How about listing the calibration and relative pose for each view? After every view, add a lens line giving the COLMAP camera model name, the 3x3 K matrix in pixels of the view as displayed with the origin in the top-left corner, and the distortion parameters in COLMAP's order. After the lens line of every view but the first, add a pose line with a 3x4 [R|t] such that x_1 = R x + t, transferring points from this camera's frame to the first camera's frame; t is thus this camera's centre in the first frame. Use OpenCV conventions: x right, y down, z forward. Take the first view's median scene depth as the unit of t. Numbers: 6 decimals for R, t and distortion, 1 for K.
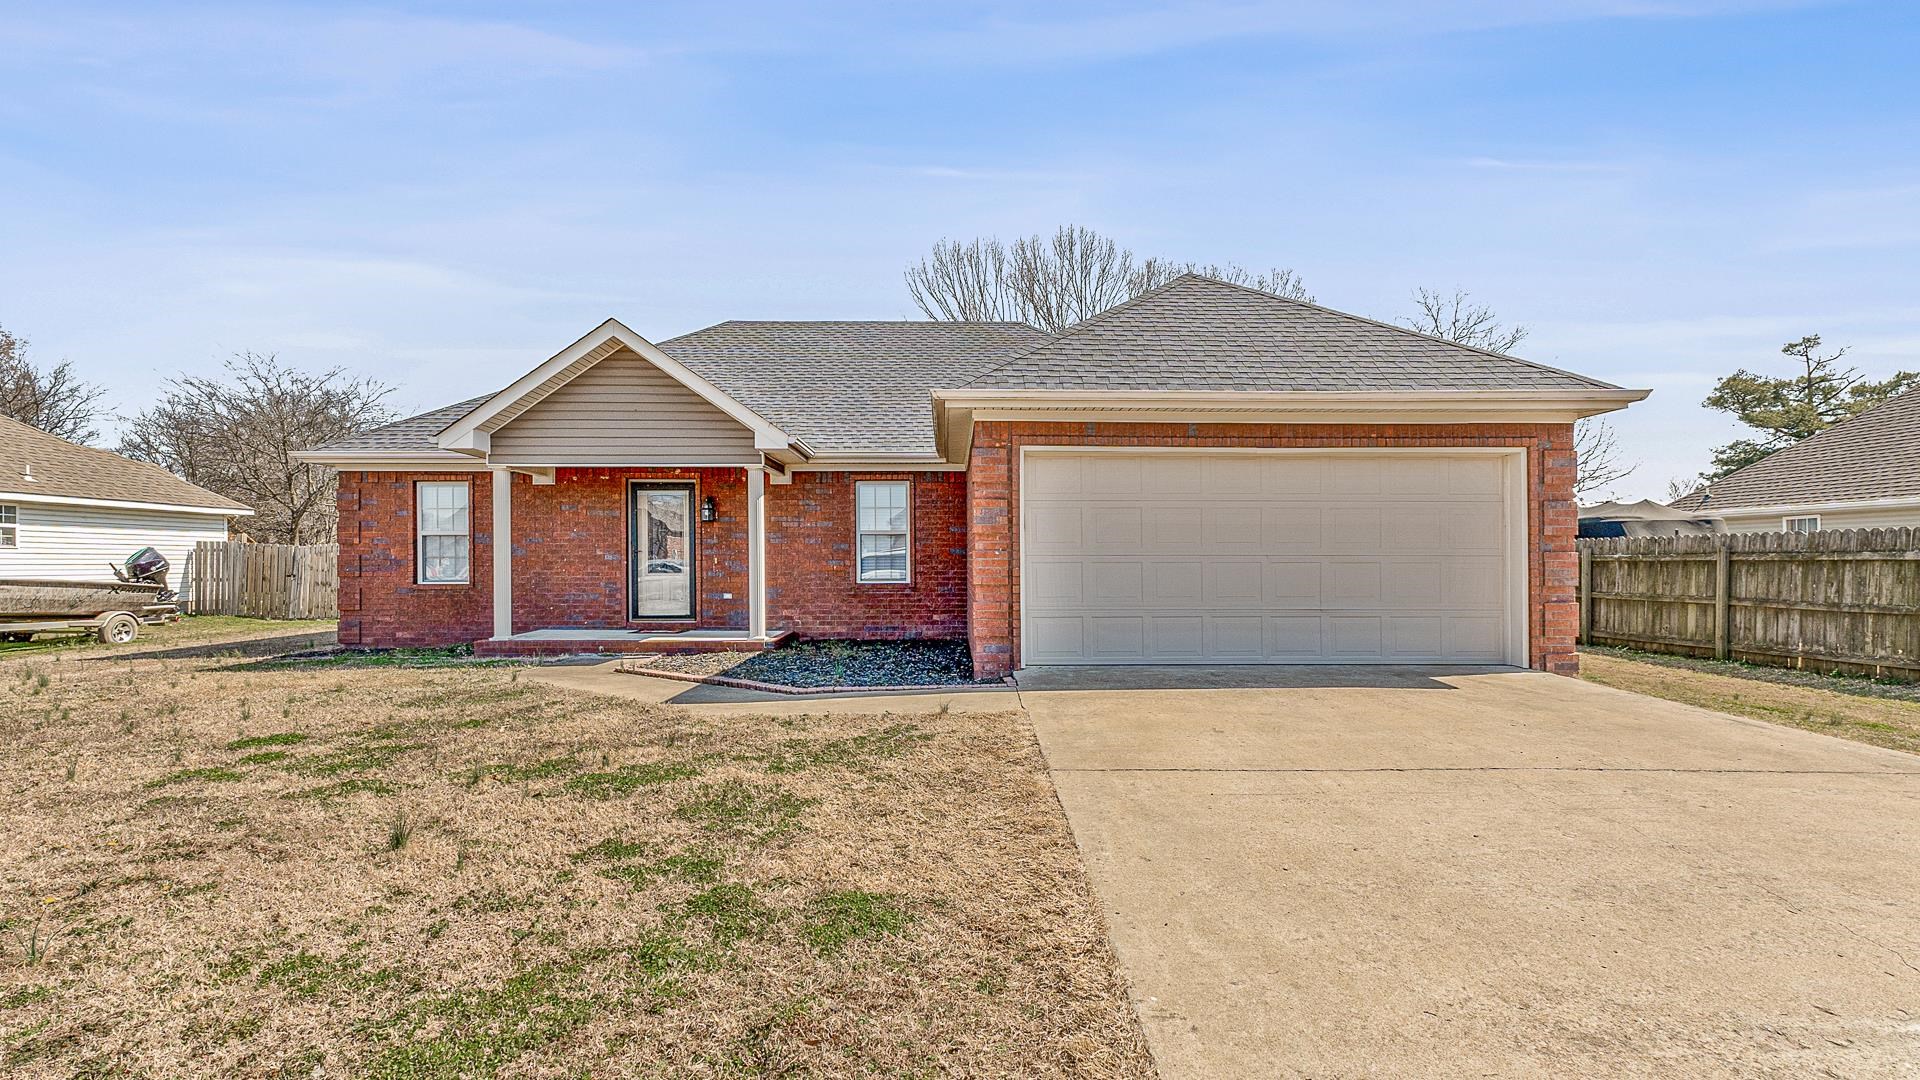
lens RADIAL K [[774.5, 0, 960.0], [0, 774.5, 540.0], [0, 0, 1]] dist [0.000289, 0.000008]
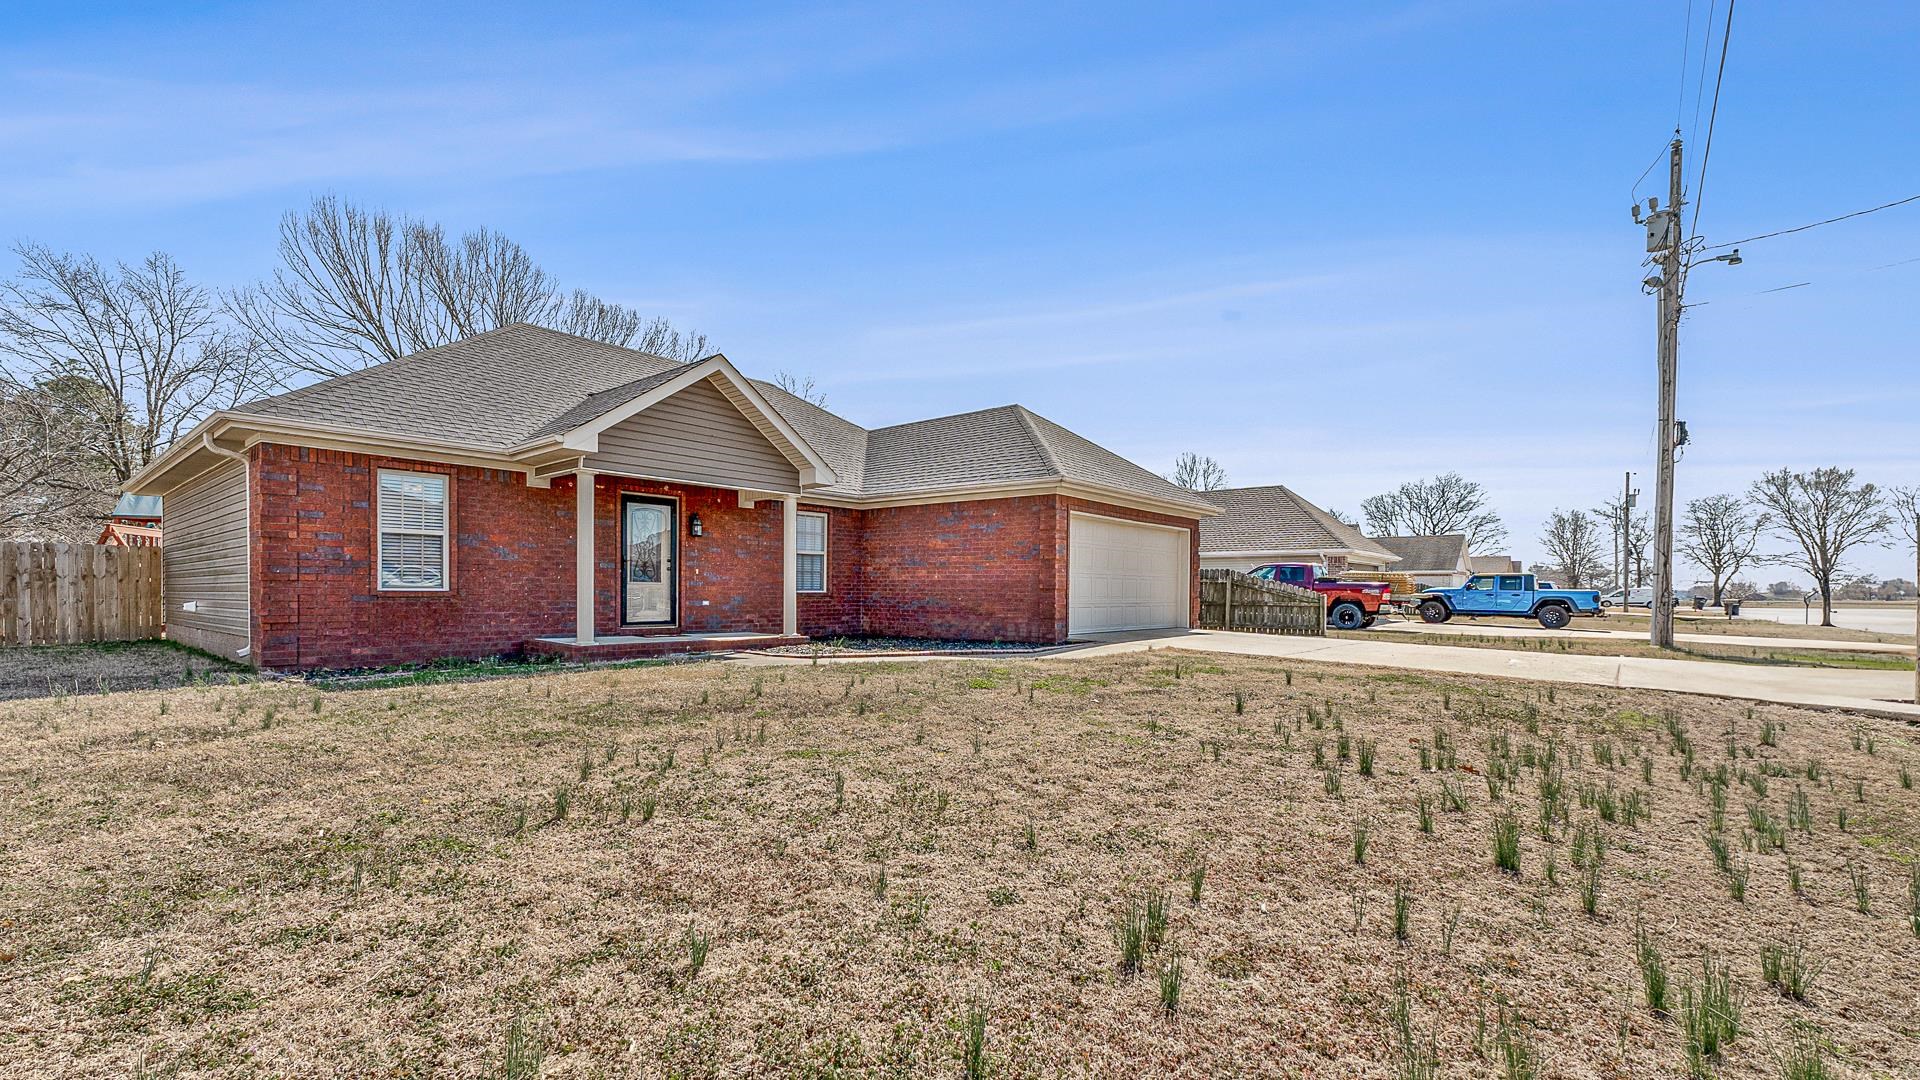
lens RADIAL K [[774.5, 0, 960.0], [0, 774.5, 540.0], [0, 0, 1]] dist [0.000289, 0.000008]
pose [[0.656450, 0.056960, 0.752216, -0.914796], [-0.046800, 0.998300, -0.034752, 0.002178], [-0.752916, -0.012390, 0.658000, -0.026737]]
